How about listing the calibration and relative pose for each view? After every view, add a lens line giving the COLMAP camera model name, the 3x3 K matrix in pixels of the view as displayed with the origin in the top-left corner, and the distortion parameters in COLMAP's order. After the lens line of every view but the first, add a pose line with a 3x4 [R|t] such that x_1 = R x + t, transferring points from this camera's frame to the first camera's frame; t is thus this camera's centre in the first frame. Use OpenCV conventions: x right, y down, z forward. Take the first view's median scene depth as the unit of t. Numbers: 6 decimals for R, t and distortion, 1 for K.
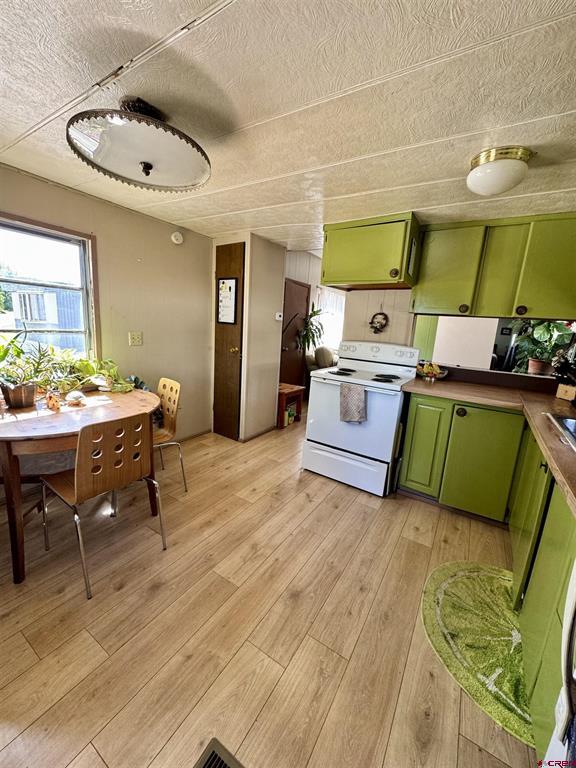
lens RADIAL K [[306.1, 0, 289.1], [0, 306.1, 382.5], [0, 0, 1]] dist [-0.000272, -0.000116]
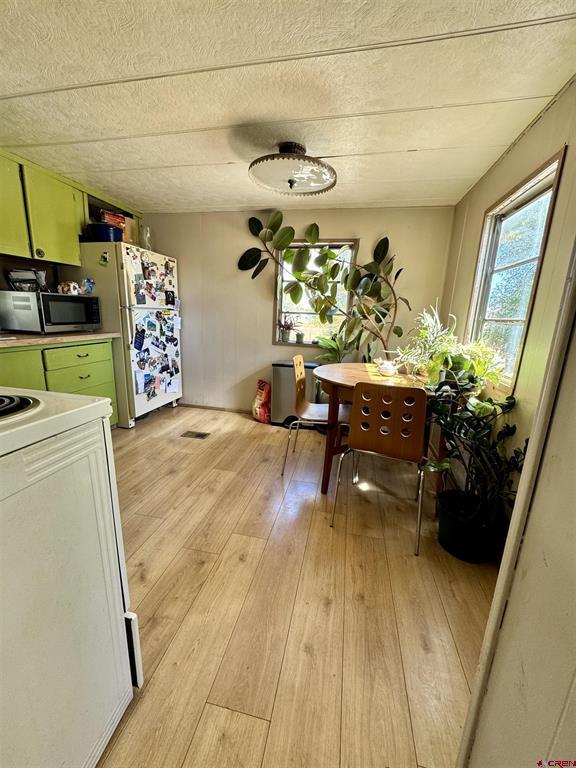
lens RADIAL K [[306.1, 0, 287.8], [0, 306.1, 389.0], [0, 0, 1]] dist [-0.000272, -0.000116]
pose [[-0.933388, -0.016348, -0.358496, 0.028055], [-0.163354, 0.908824, 0.383868, -0.247723], [0.319534, 0.416859, -0.850956, 1.833583]]
